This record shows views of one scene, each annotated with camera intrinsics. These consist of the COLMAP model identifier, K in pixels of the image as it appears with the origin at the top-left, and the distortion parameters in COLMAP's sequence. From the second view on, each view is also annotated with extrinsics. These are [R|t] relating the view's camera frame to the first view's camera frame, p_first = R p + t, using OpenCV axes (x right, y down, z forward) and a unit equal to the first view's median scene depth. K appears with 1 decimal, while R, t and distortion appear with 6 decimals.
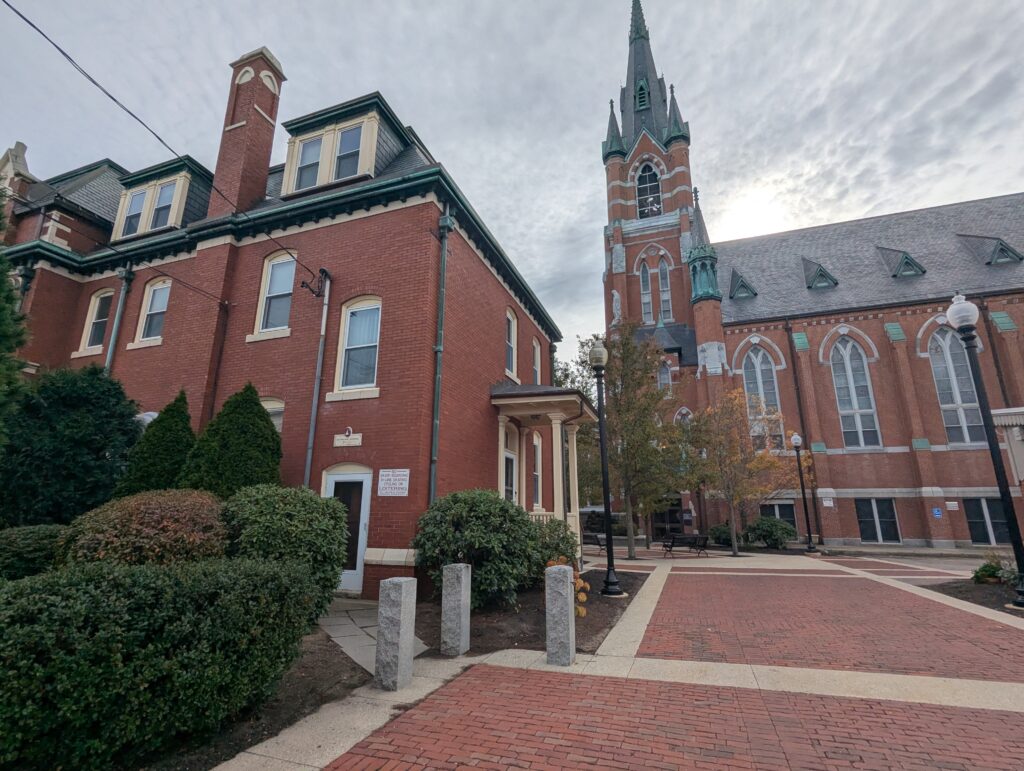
lens RADIAL K [[484.8, 0, 516.7], [0, 484.8, 387.3], [0, 0, 1]] dist [-0.002947, -0.001551]
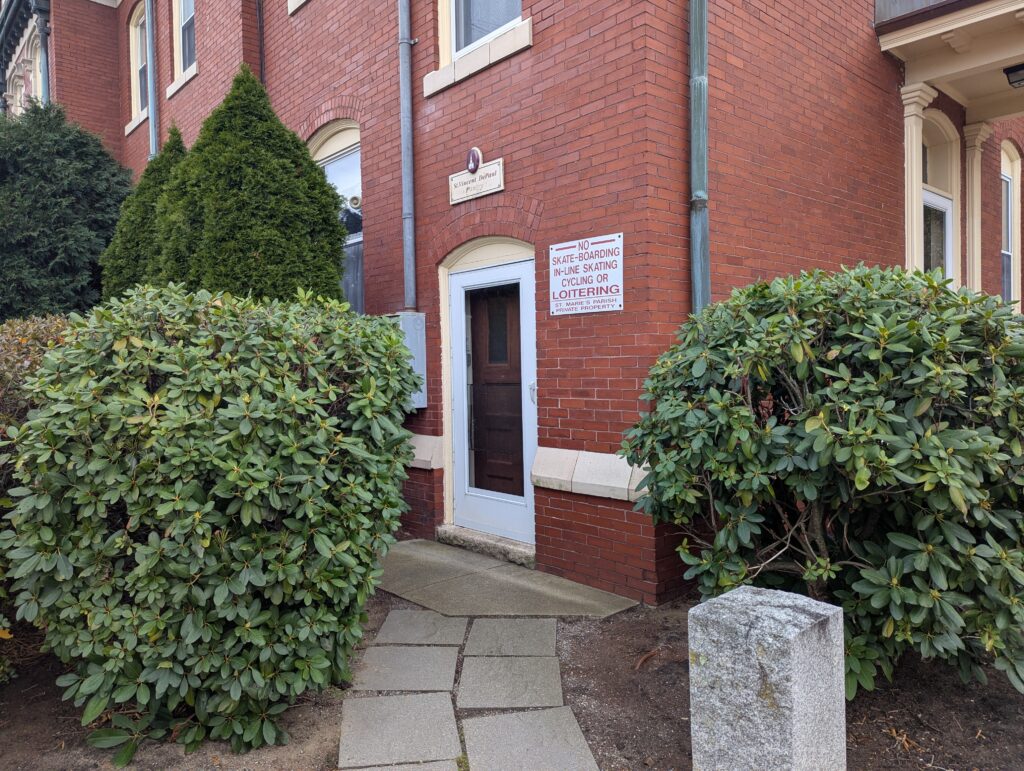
lens RADIAL K [[707.4, 0, 512.0], [0, 707.4, 385.5], [0, 0, 1]] dist [0.034465, -0.004519]
pose [[0.875001, -0.011070, -0.483995, -0.048604], [0.148082, 0.957942, 0.245804, 0.132860], [0.460918, -0.286749, 0.839839, 0.497453]]
